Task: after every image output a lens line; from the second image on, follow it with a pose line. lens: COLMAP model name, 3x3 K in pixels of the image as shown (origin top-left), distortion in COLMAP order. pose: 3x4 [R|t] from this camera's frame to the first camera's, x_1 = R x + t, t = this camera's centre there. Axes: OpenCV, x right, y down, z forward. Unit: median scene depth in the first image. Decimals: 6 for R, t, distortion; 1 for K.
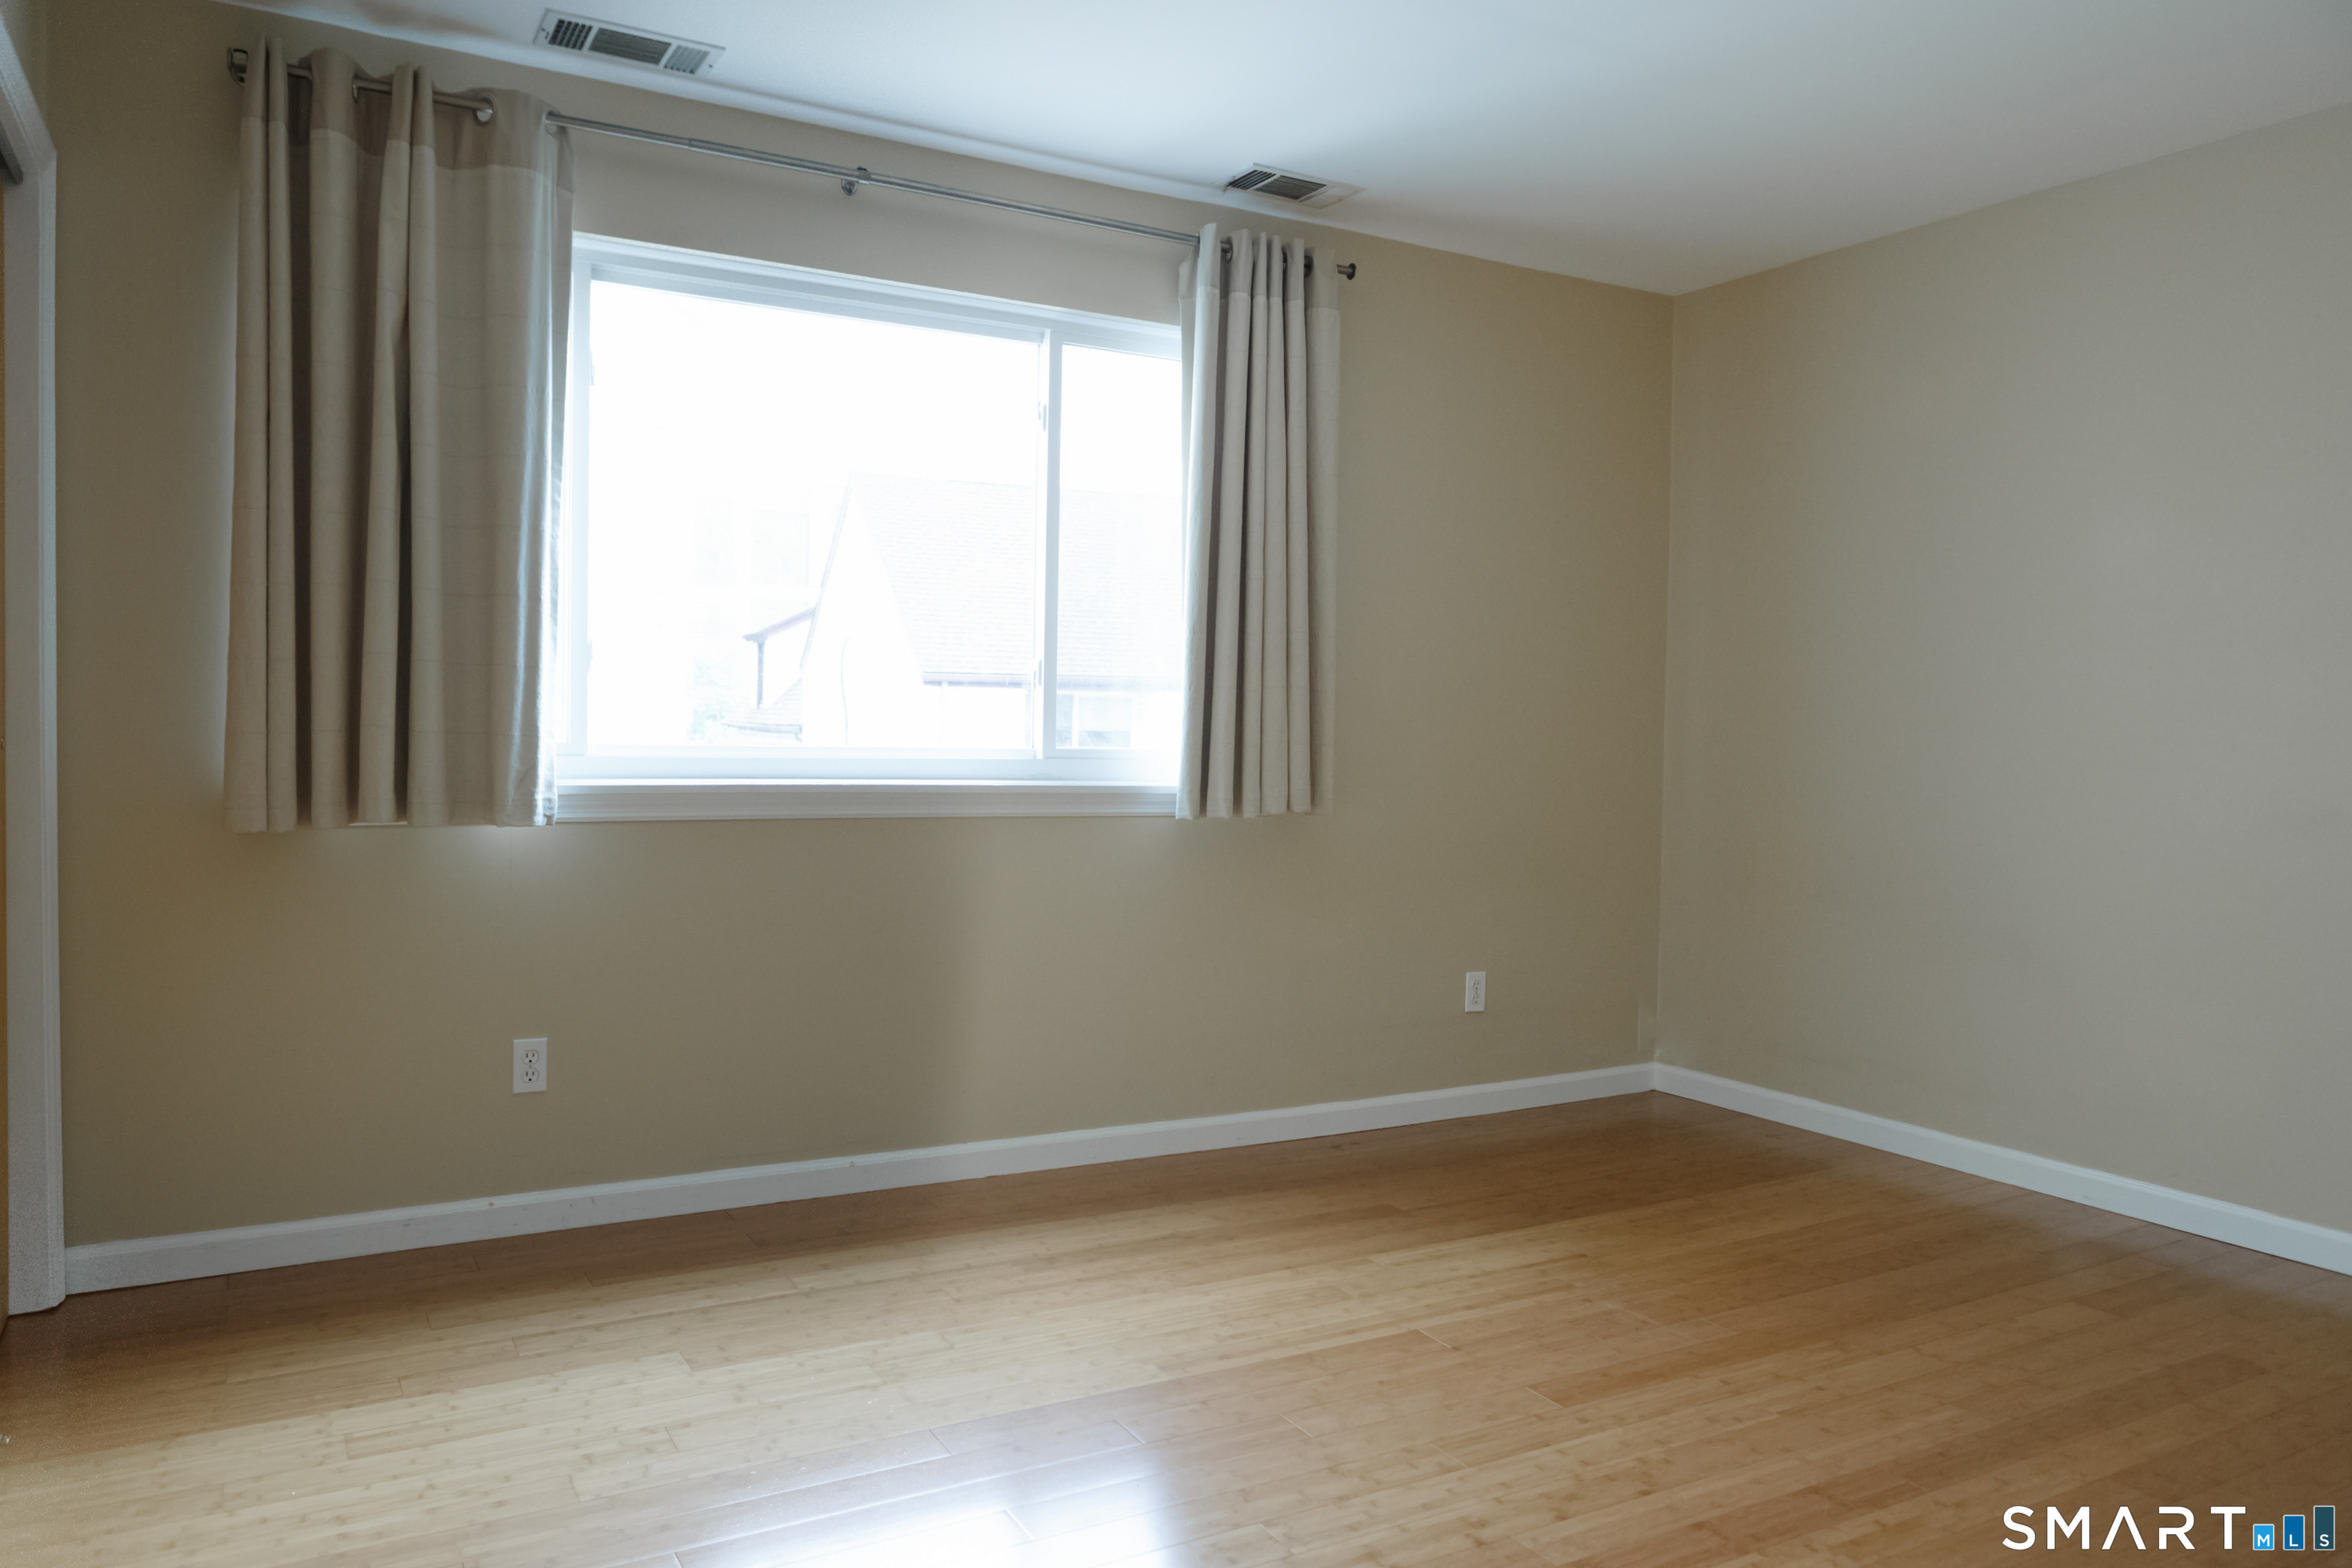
lens RADIAL K [[1642.2, 0, 1176.0], [0, 1642.2, 784.0], [0, 0, 1]] dist [-0.022815, 0.010343]
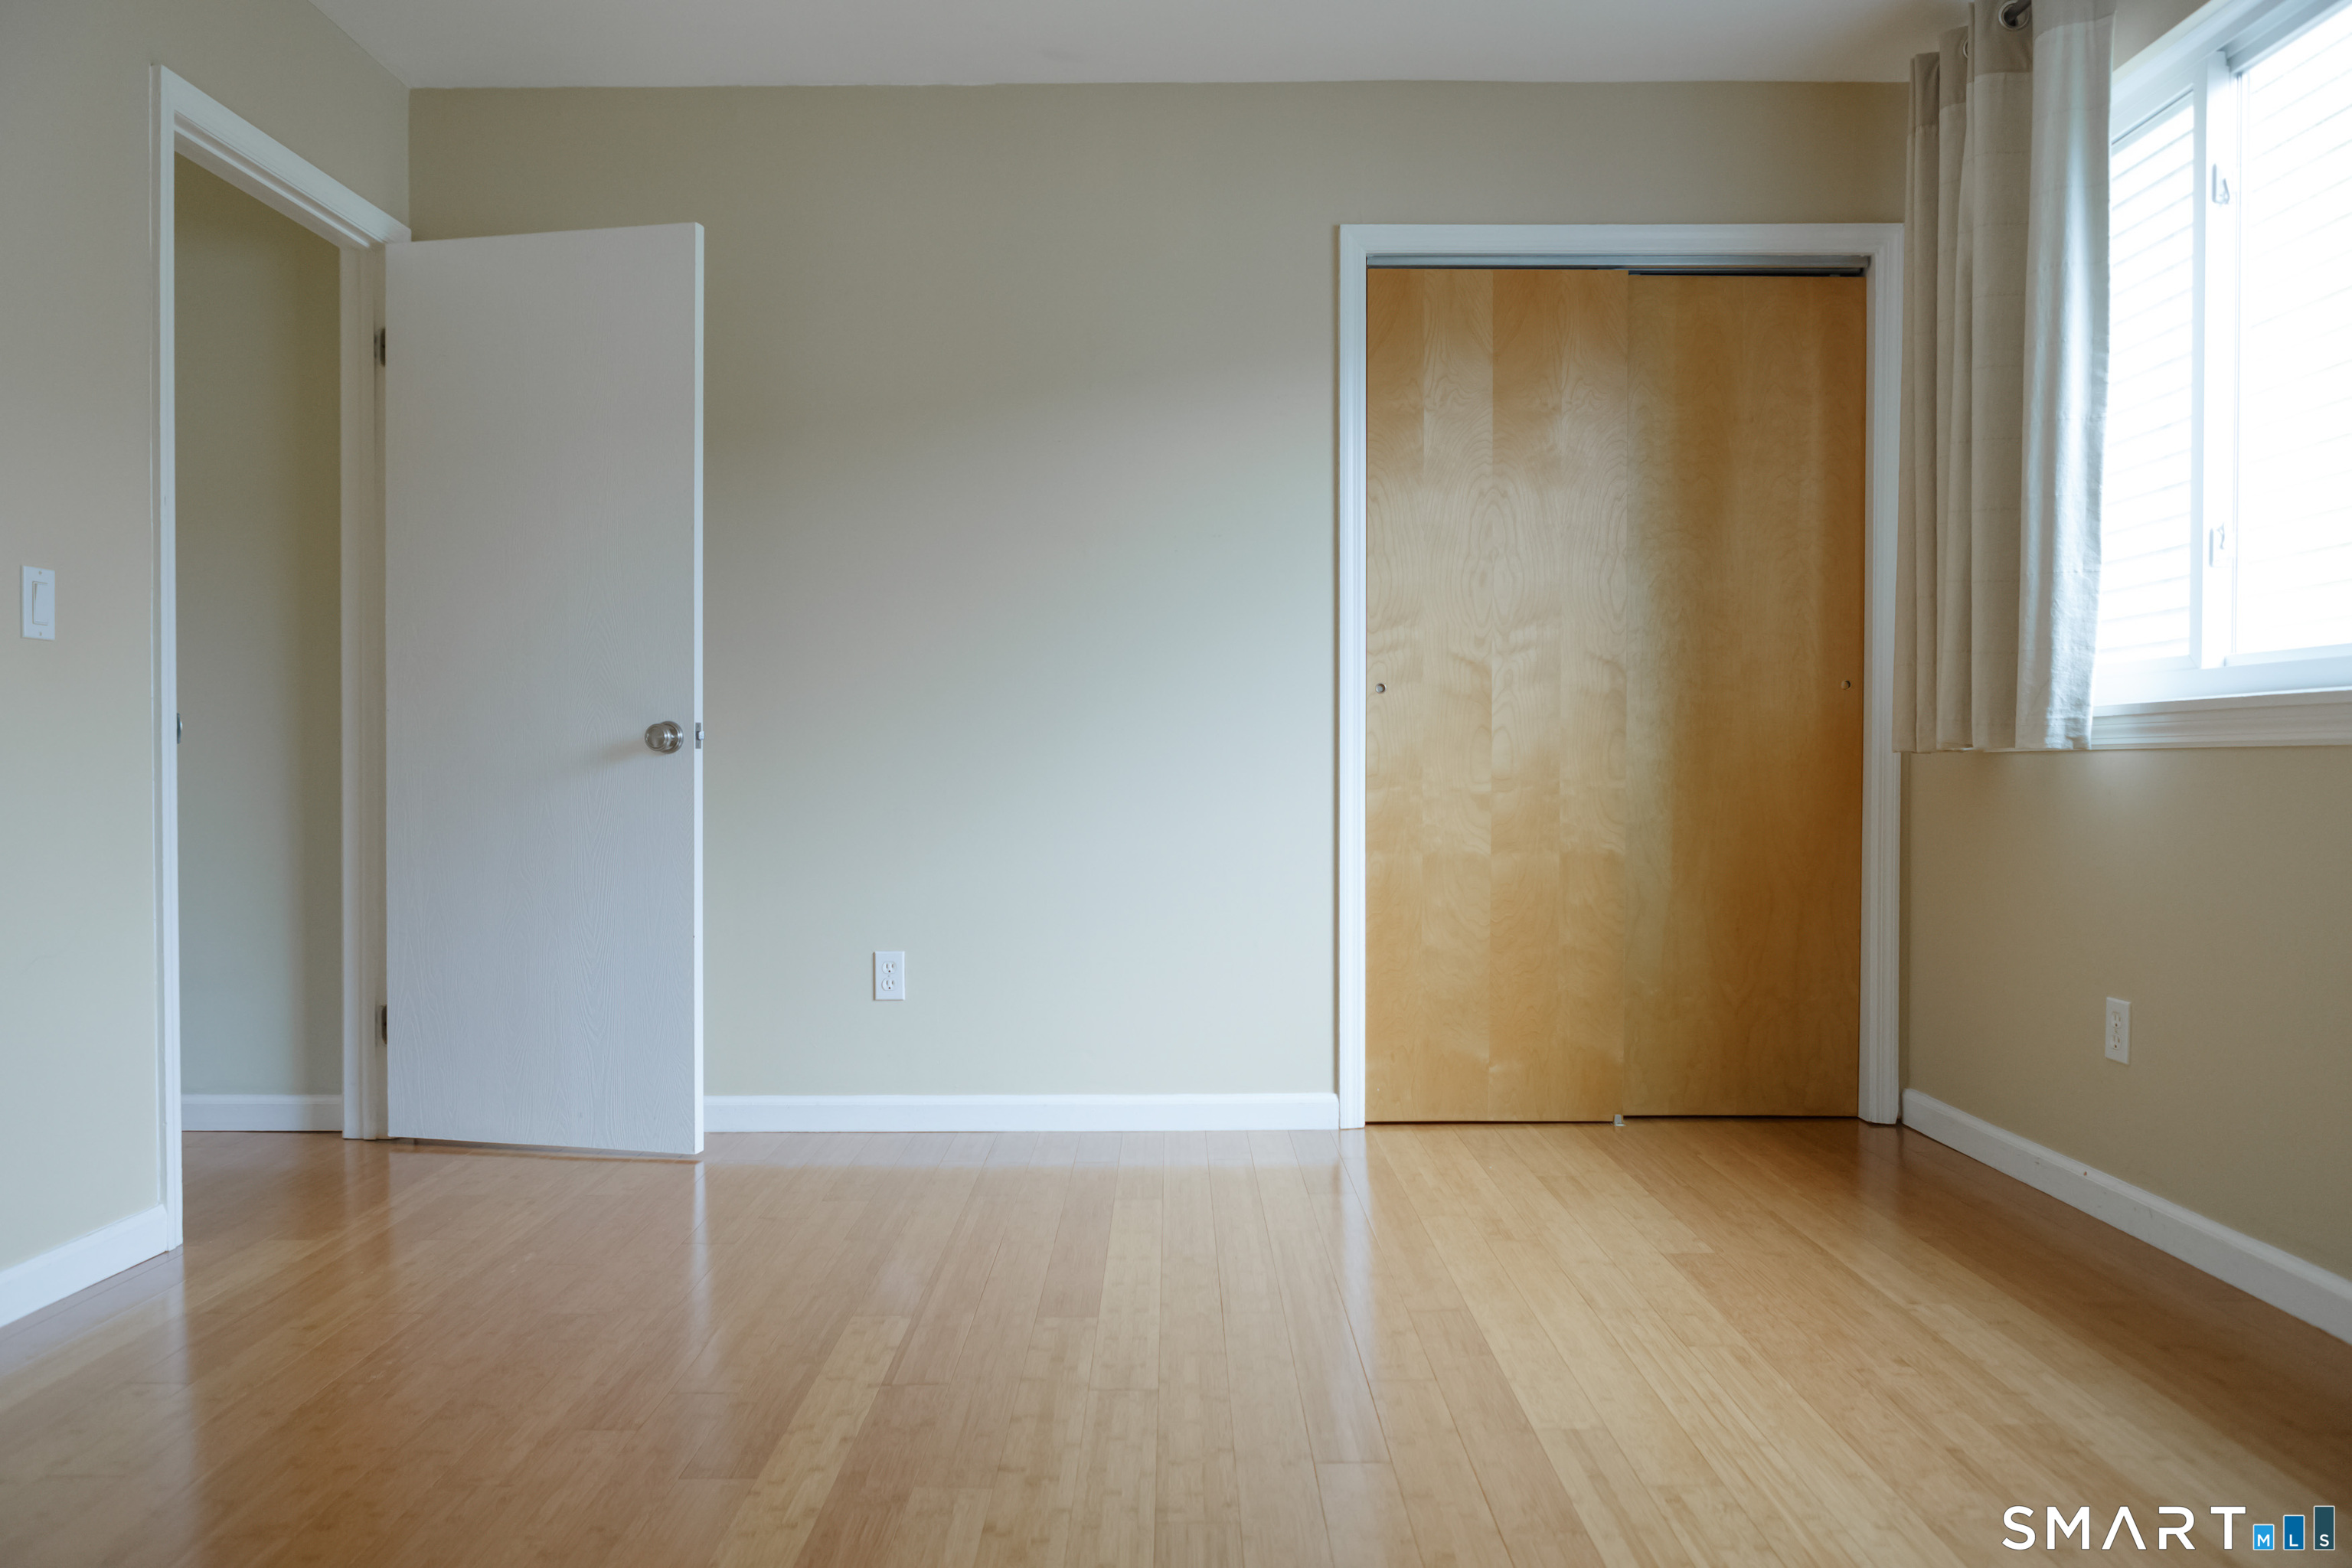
lens RADIAL K [[1596.5, 0, 1176.0], [0, 1596.5, 784.0], [0, 0, 1]] dist [-0.027143, 0.025556]
pose [[-0.498840, -0.006929, -0.866666, 0.608671], [-0.042271, 0.998972, 0.016344, 0.051374], [0.865663, 0.044788, -0.498620, 1.024310]]
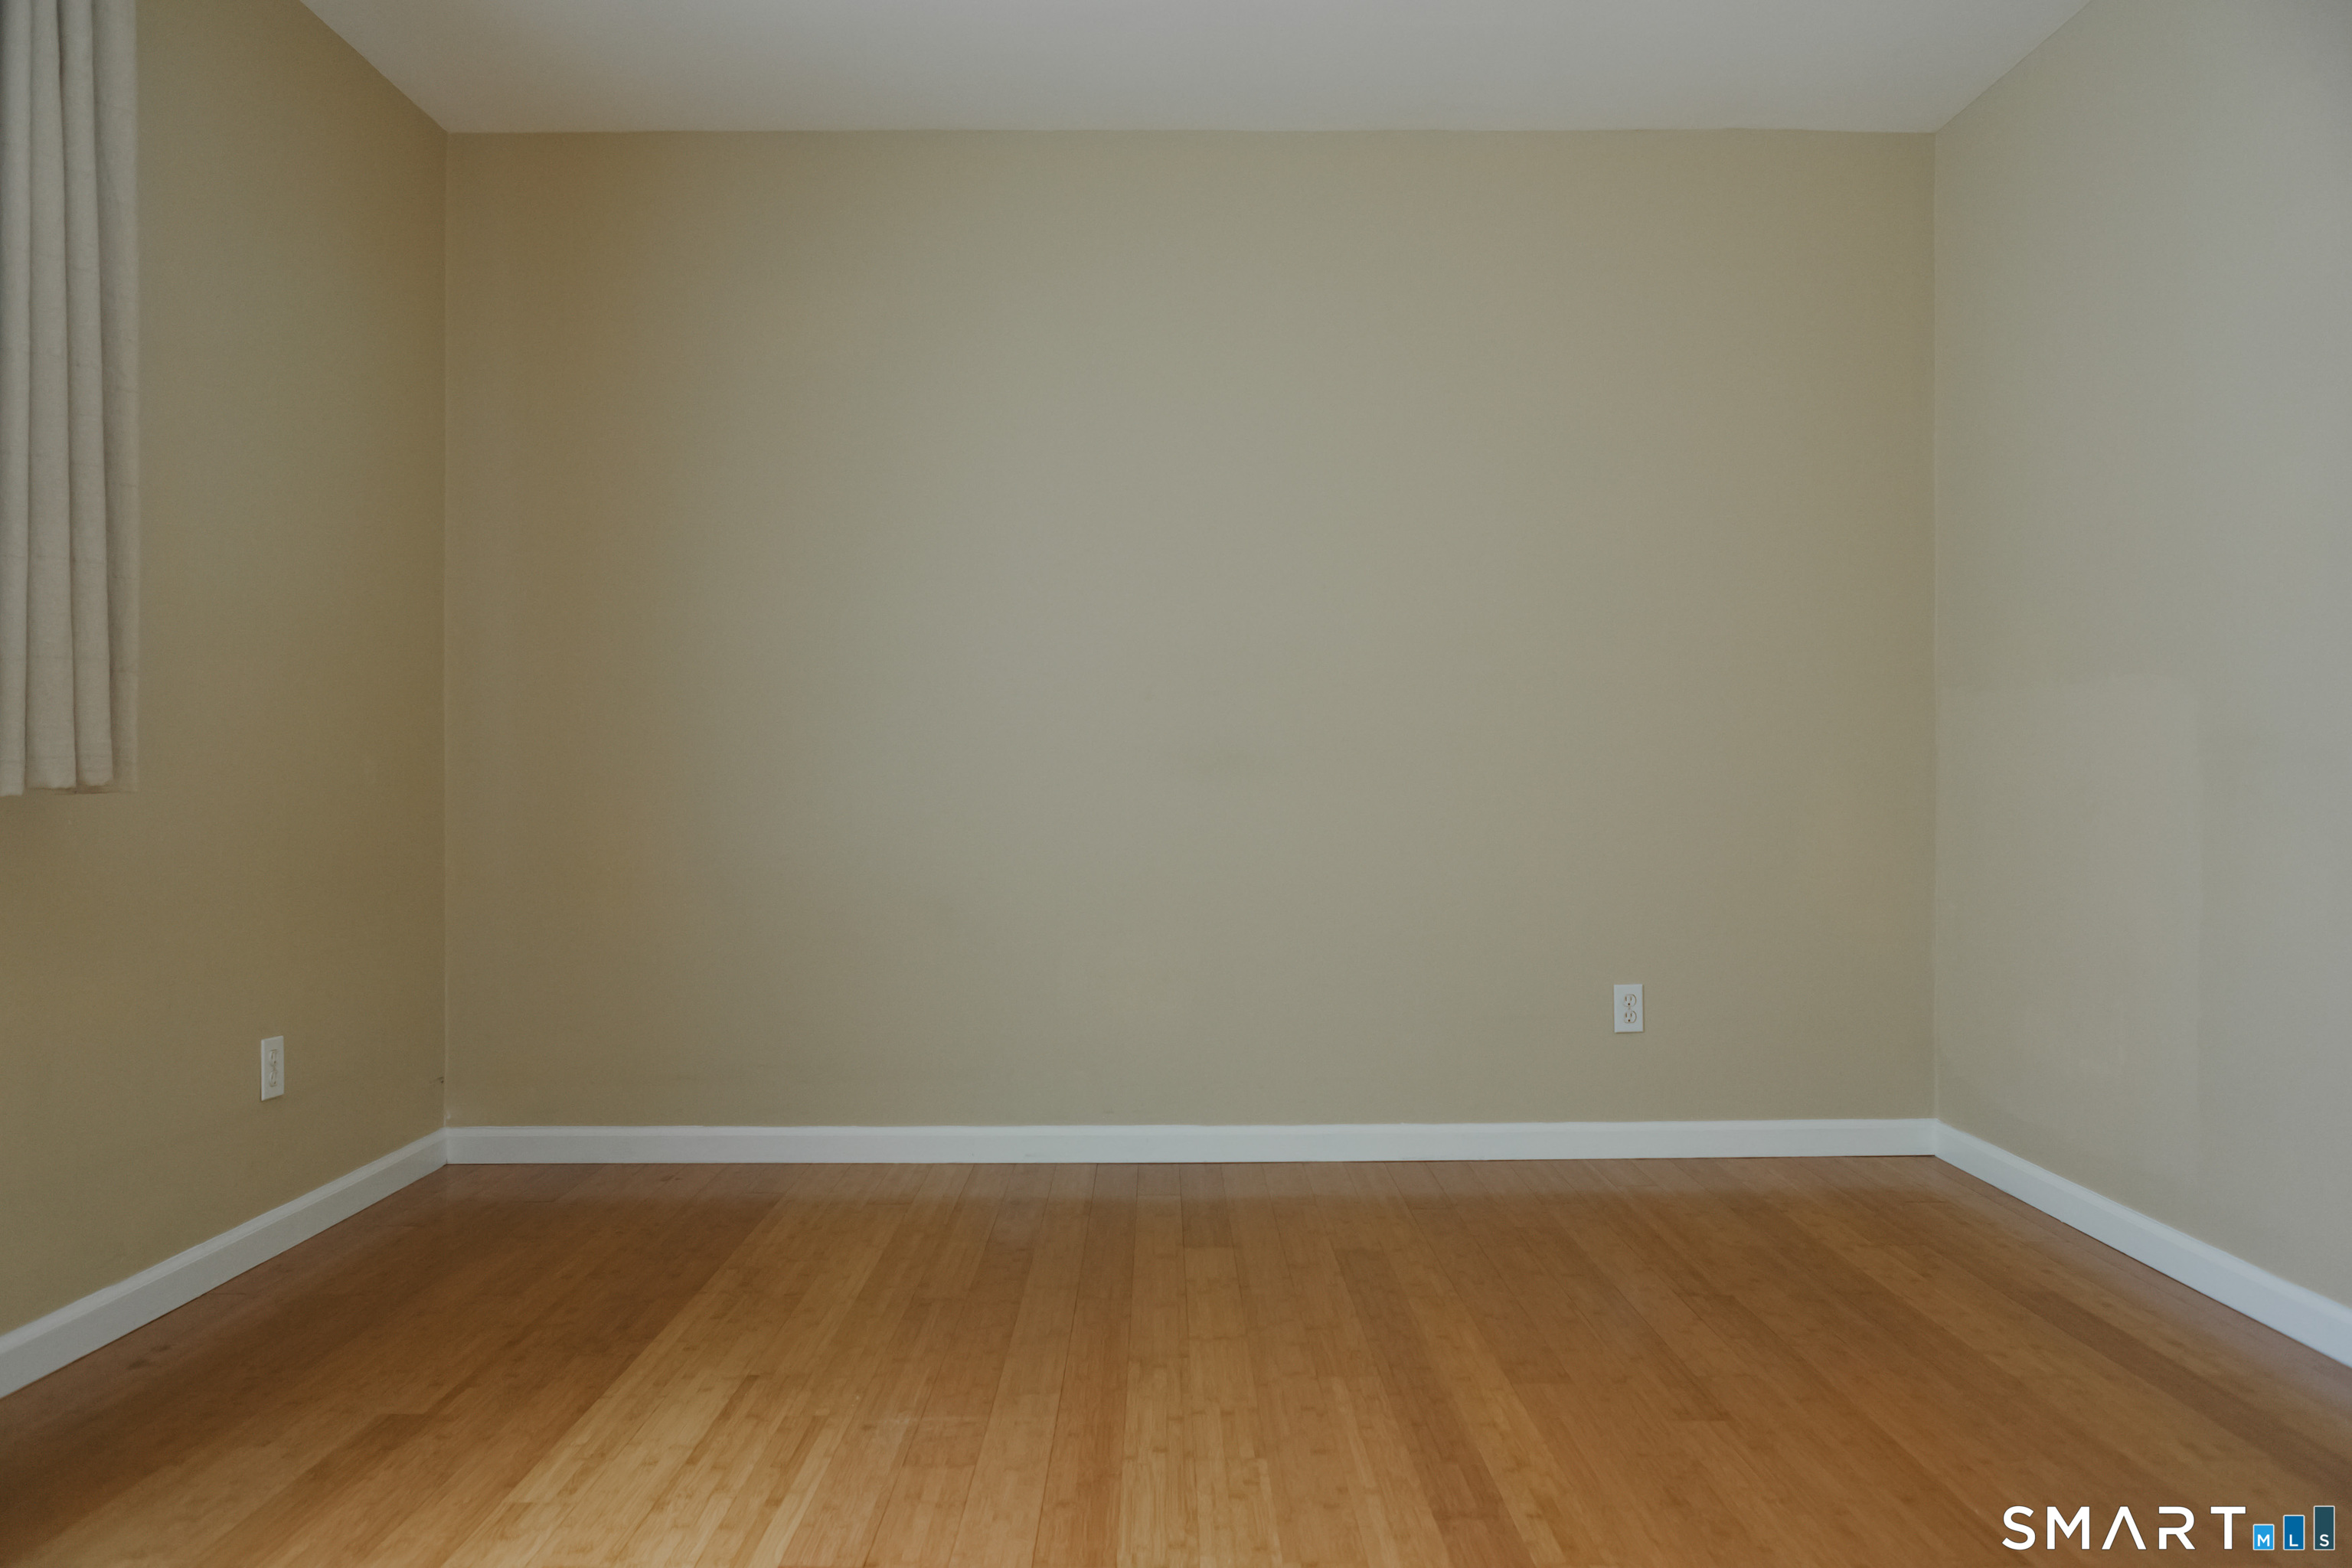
lens RADIAL K [[1596.5, 0, 1176.0], [0, 1596.5, 784.0], [0, 0, 1]] dist [-0.027143, 0.025556]
pose [[0.495239, -0.019878, 0.868529, -0.270707], [0.044770, 0.998994, -0.002664, 0.043463], [-0.867602, 0.040203, 0.495631, 0.519743]]
